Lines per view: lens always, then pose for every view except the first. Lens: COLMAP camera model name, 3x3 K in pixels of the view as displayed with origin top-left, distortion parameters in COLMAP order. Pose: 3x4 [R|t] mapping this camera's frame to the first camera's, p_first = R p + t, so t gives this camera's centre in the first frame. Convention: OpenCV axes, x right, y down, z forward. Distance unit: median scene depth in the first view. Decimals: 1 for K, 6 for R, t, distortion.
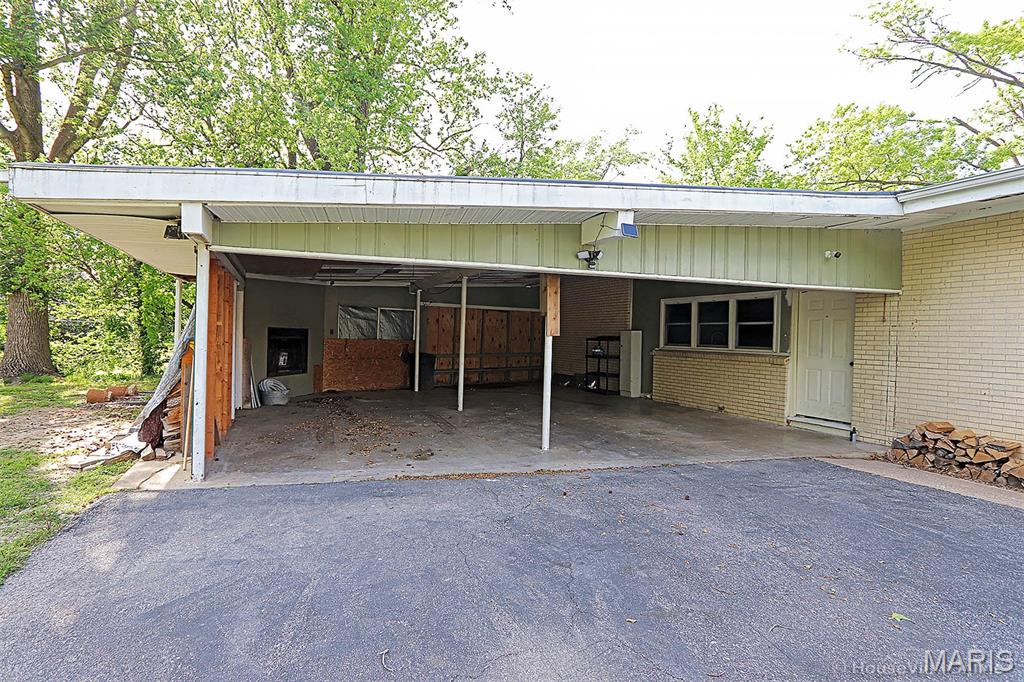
lens RADIAL K [[467.8, 0, 512.7], [0, 467.8, 338.9], [0, 0, 1]] dist [-0.015936, -0.000725]
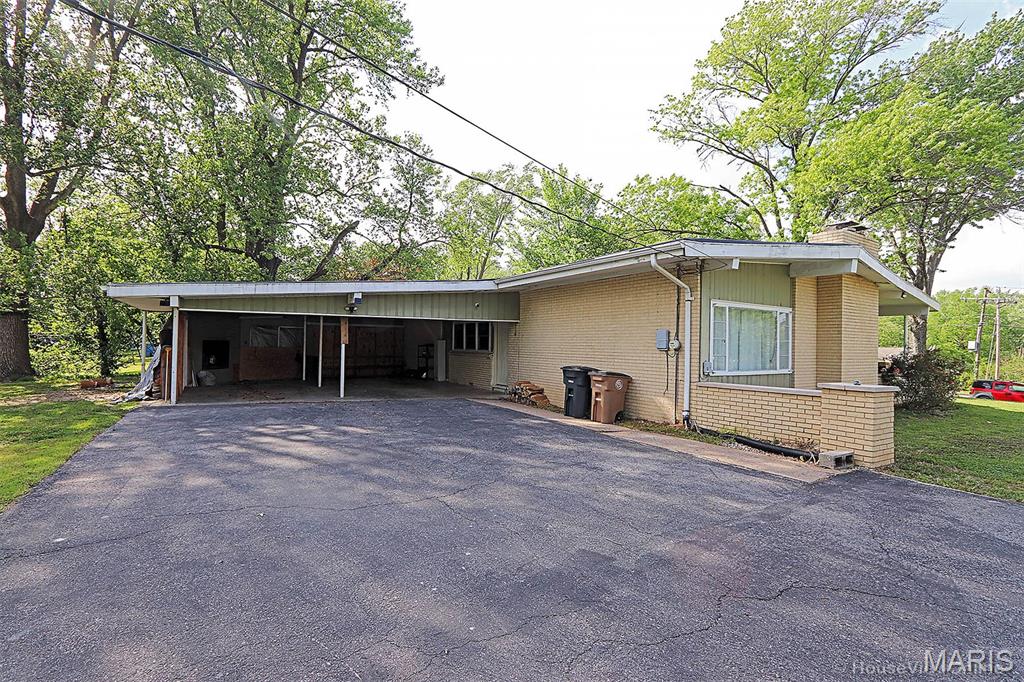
lens RADIAL K [[467.8, 0, 511.6], [0, 467.8, 345.3], [0, 0, 1]] dist [-0.015936, -0.000725]
pose [[0.994216, -0.007789, 0.107117, 0.331427], [0.008267, 0.999958, -0.004021, 0.008261], [-0.107081, 0.004883, 0.994238, -0.645453]]
